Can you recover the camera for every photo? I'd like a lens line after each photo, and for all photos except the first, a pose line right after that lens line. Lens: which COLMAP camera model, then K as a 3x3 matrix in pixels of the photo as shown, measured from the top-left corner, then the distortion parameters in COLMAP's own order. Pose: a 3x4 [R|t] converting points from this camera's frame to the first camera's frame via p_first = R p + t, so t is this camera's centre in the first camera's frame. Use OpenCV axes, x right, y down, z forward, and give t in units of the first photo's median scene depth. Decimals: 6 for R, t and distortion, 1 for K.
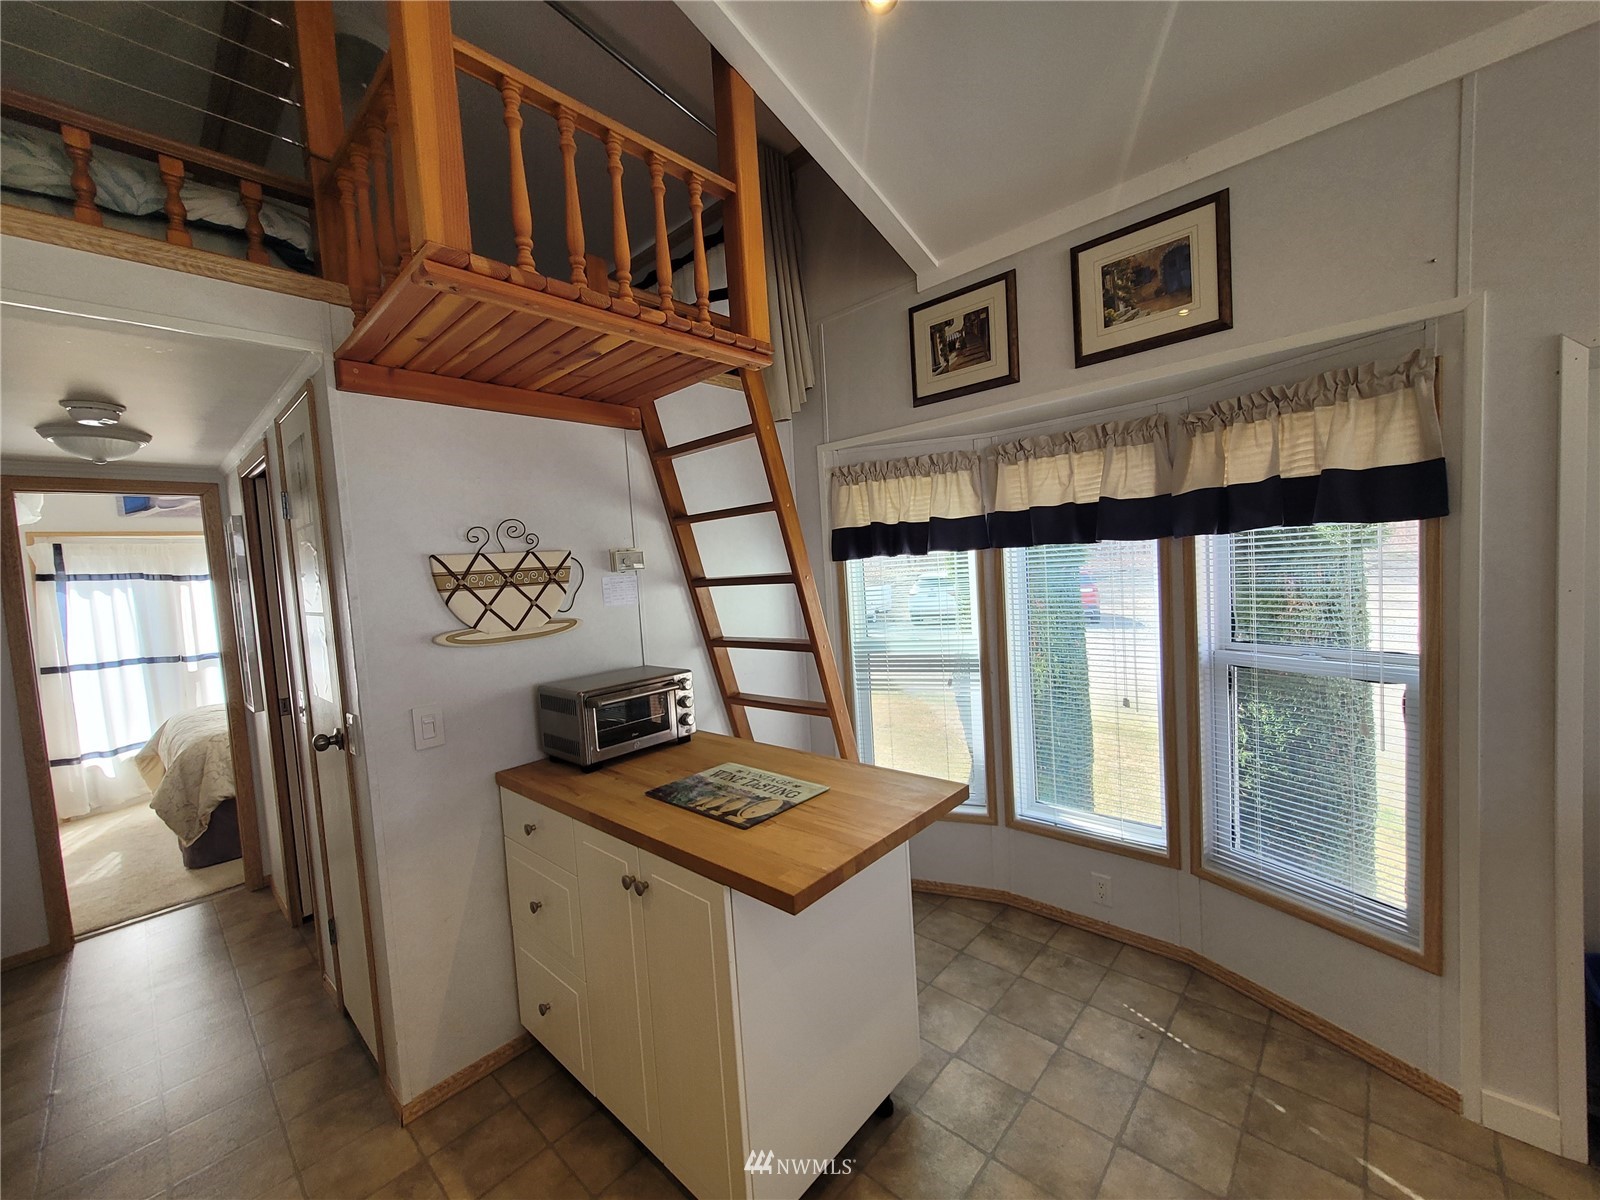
lens RADIAL K [[628.0, 0, 804.3], [0, 628.0, 598.6], [0, 0, 1]] dist [-0.001197, 0.000589]
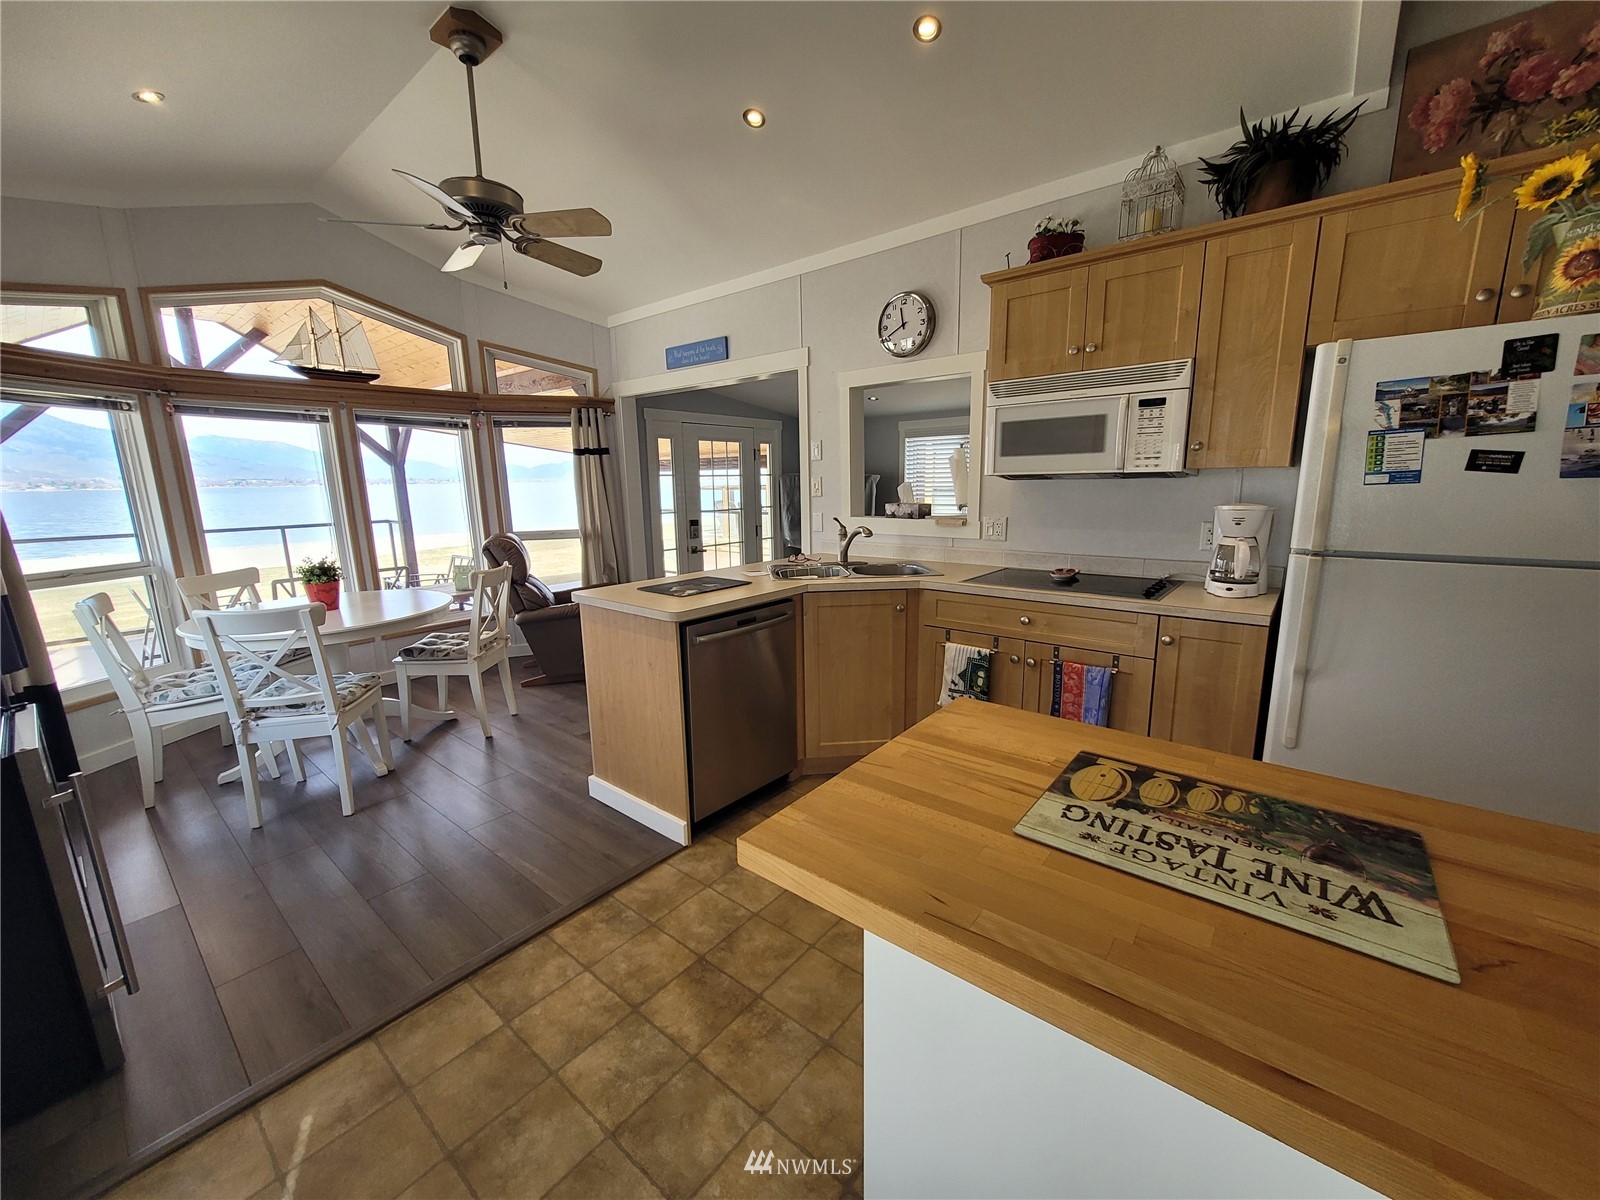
lens RADIAL K [[628.0, 0, 806.3], [0, 628.0, 599.4], [0, 0, 1]] dist [-0.001197, 0.000589]
pose [[-0.995287, 0.088995, -0.038529, 0.143153], [0.077023, 0.966830, 0.243530, -0.005017], [0.058924, 0.239415, -0.969128, 0.986394]]
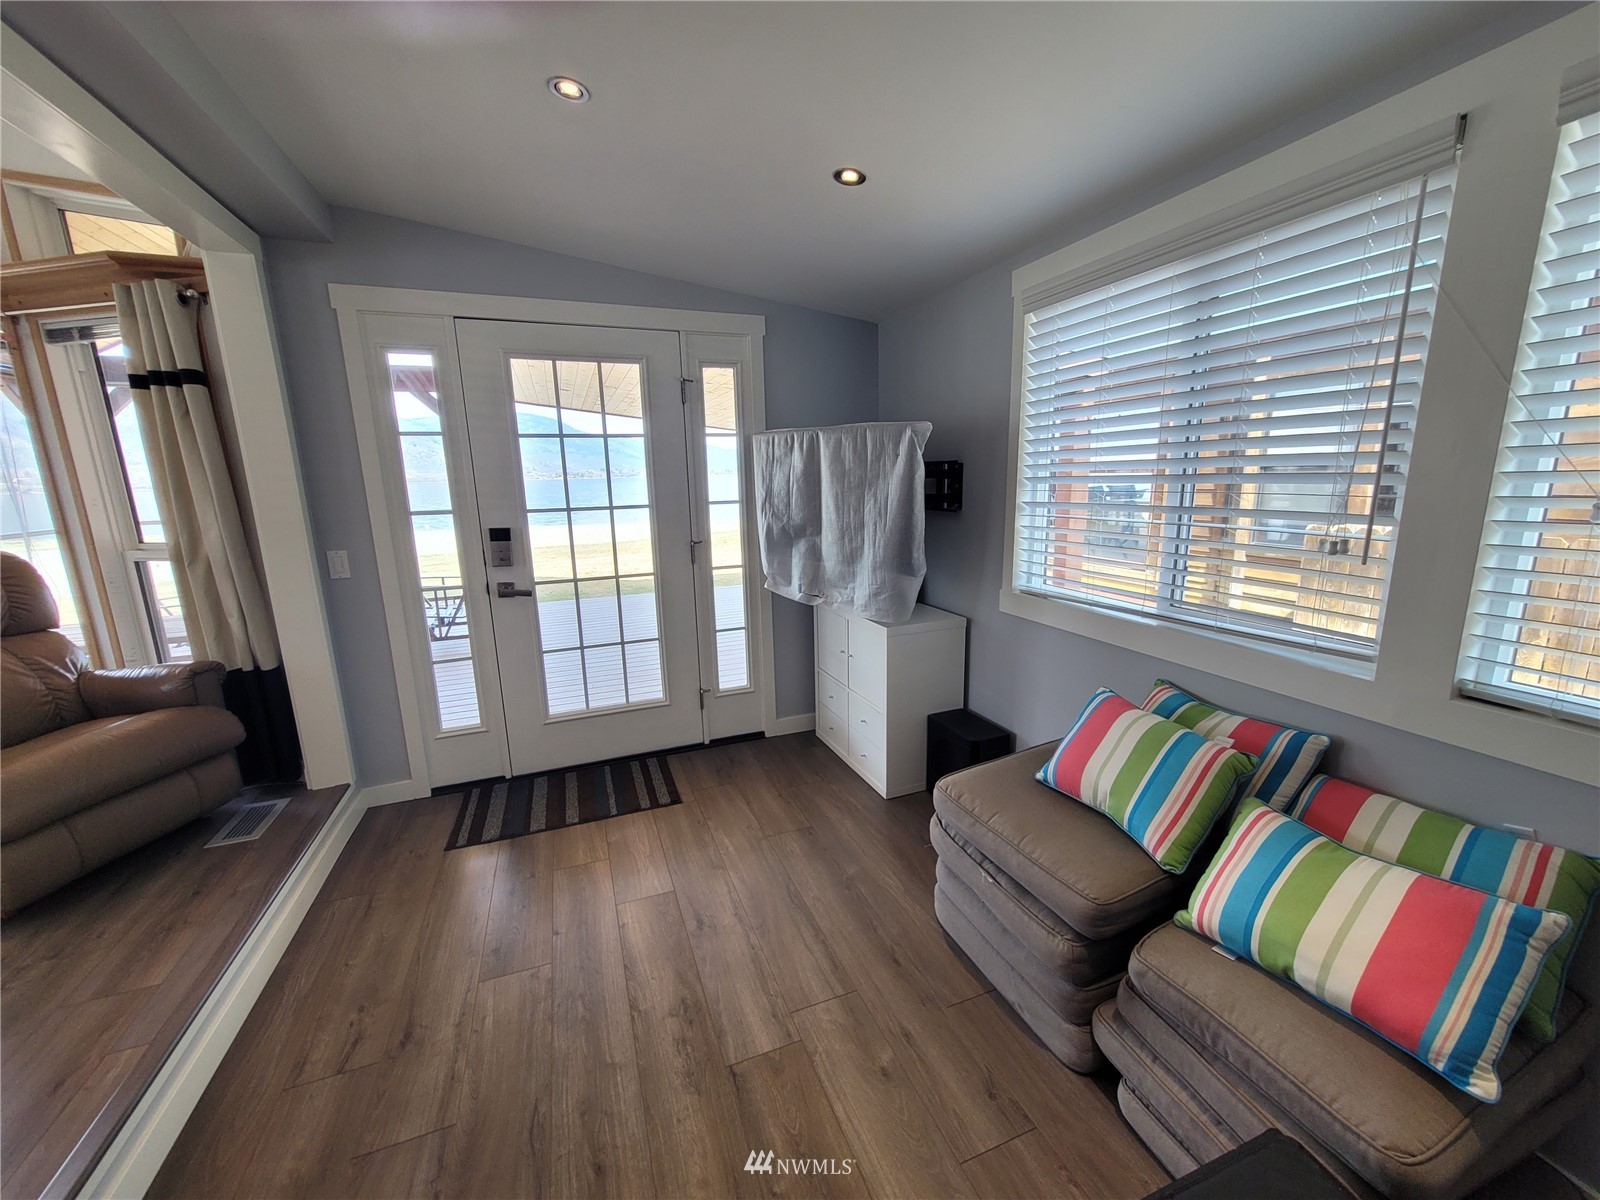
lens RADIAL K [[628.0, 0, 801.0], [0, 628.0, 601.5], [0, 0, 1]] dist [-0.001197, 0.000589]
pose [[-0.893200, -0.005372, 0.449627, -0.588842], [0.104402, 0.970126, 0.218990, 0.197190], [-0.437371, 0.242543, -0.865955, -0.727362]]
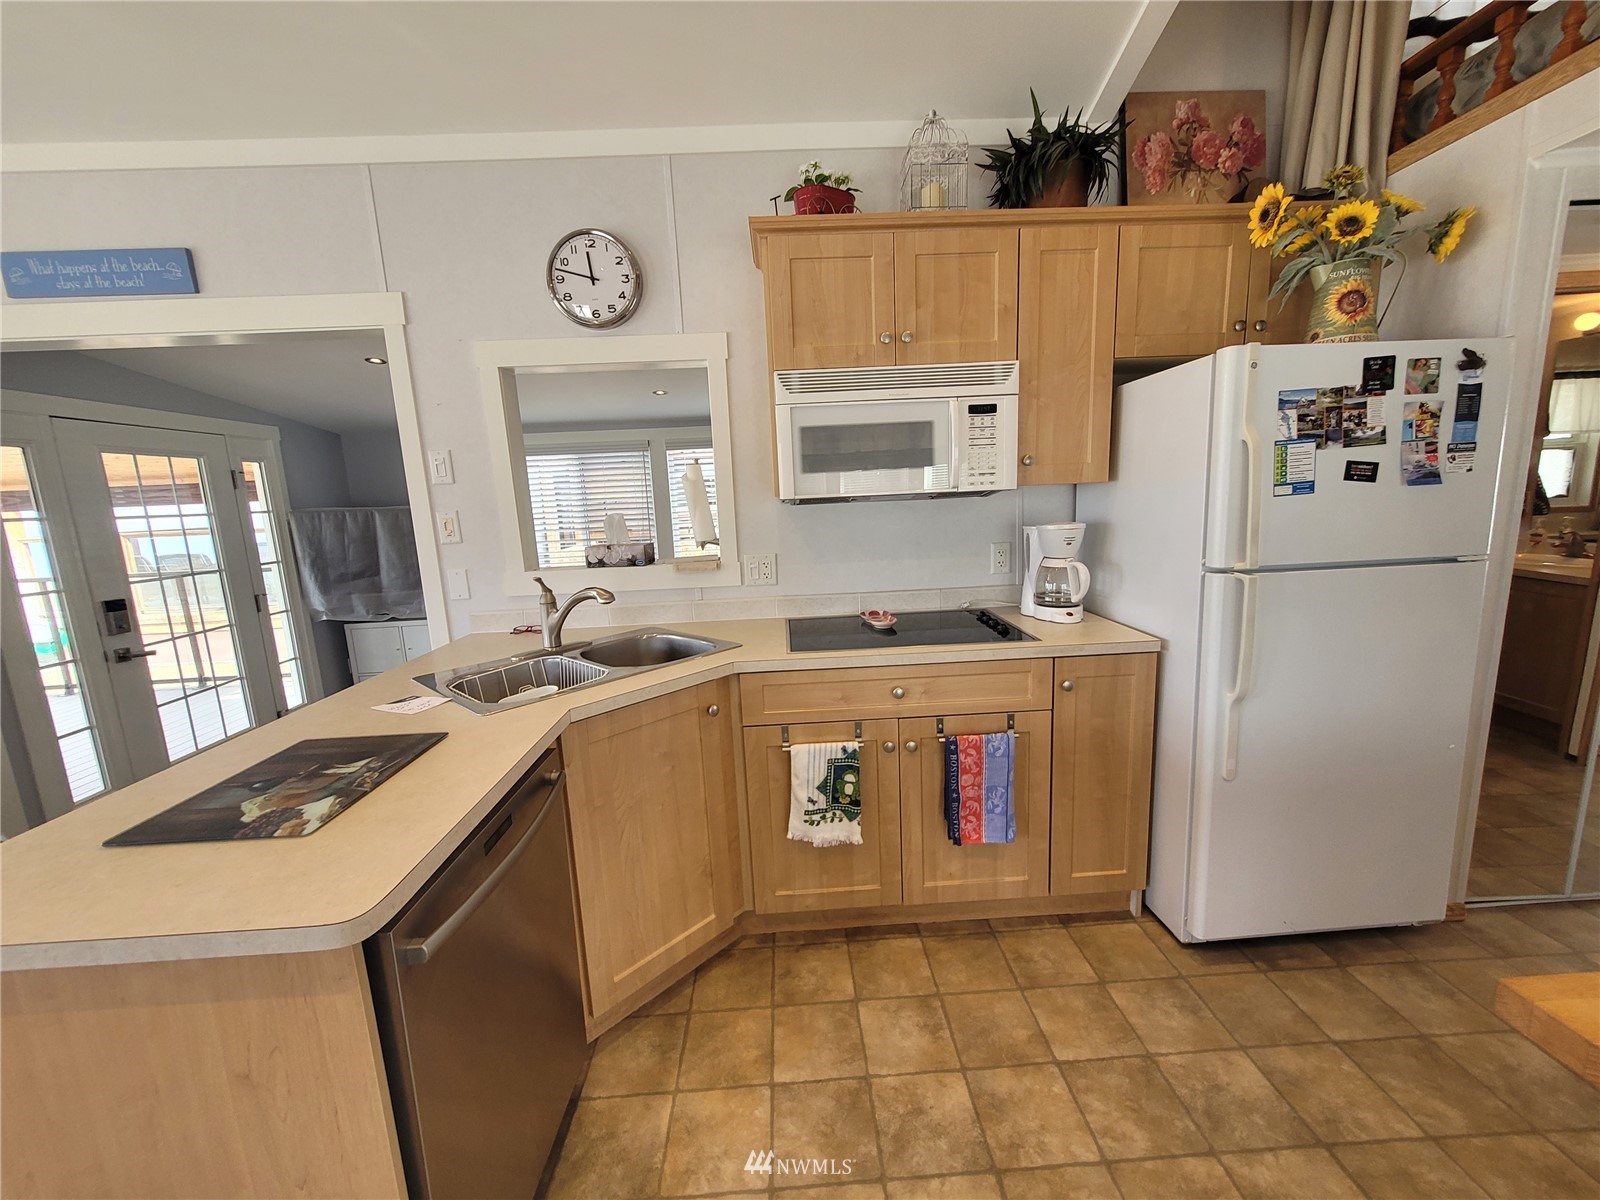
lens RADIAL K [[628.0, 0, 808.2], [0, 628.0, 600.3], [0, 0, 1]] dist [-0.001197, 0.000589]
pose [[-0.705582, 0.211796, -0.676237, 0.323984], [0.050160, 0.966824, 0.250469, 0.003754], [0.706851, 0.142806, -0.692797, 0.427521]]
